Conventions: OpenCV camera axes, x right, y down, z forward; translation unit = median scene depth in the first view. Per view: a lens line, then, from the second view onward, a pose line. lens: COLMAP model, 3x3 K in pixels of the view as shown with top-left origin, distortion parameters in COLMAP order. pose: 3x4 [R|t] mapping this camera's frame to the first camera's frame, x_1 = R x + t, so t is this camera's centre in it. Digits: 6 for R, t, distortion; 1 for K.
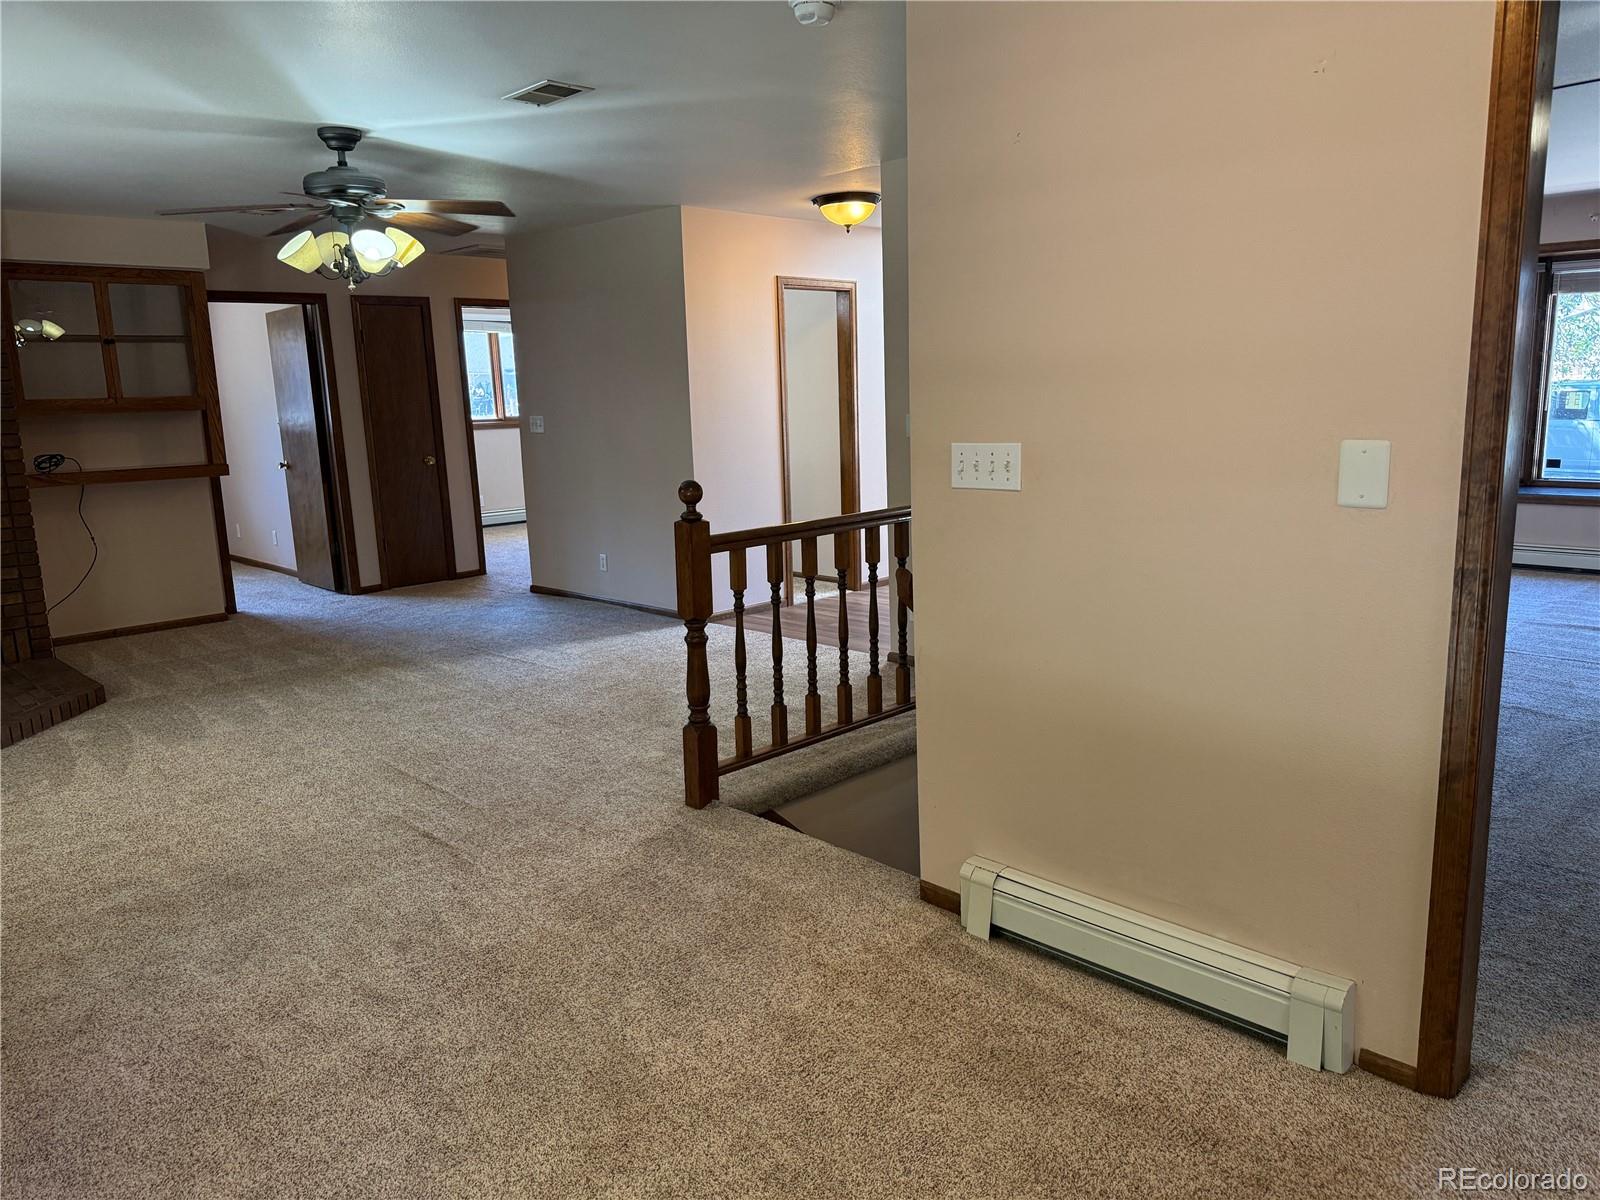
lens RADIAL K [[1112.1, 0, 800.0], [0, 1112.1, 600.0], [0, 0, 1]] dist [0.001311, -0.000932]
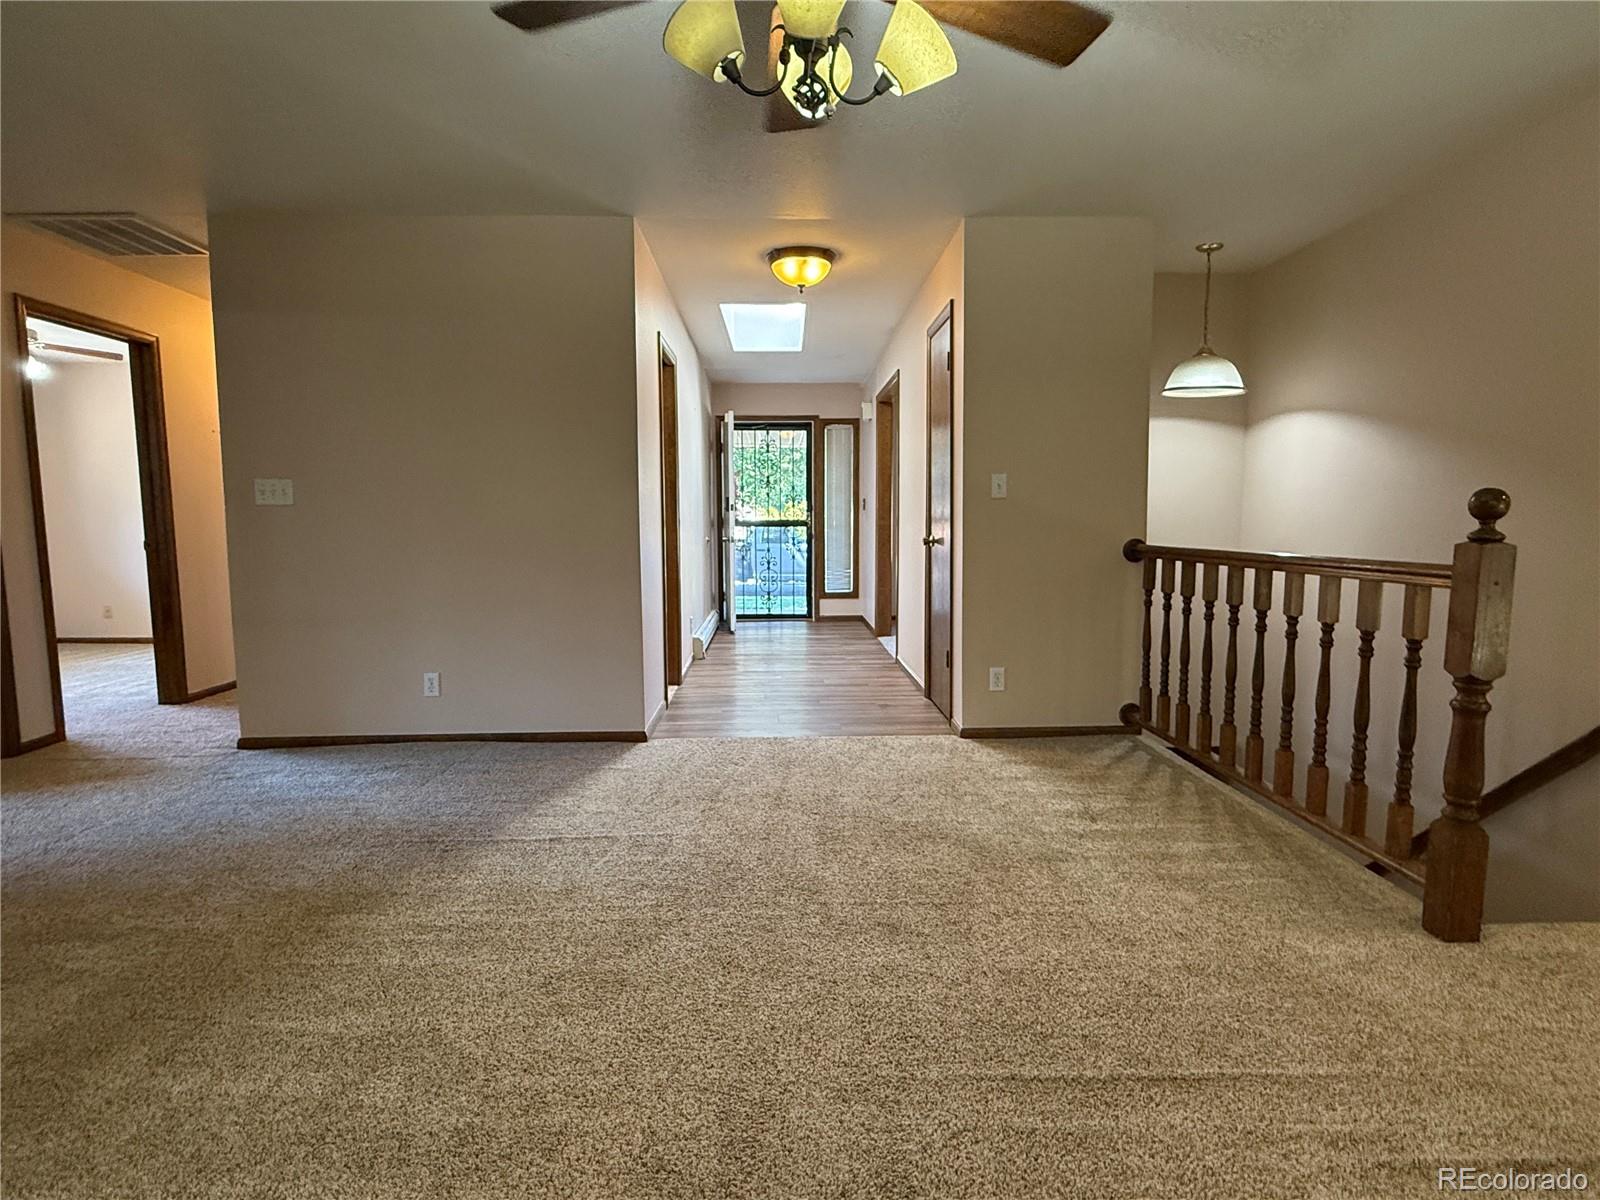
lens RADIAL K [[832.0, 0, 800.0], [0, 832.0, 600.0], [0, 0, 1]] dist [-0.001137, -0.000135]
pose [[0.695662, -0.040097, 0.717250, -0.384244], [0.121125, 0.990693, -0.062096, -0.025593], [-0.708084, 0.130075, 0.694044, 0.447398]]
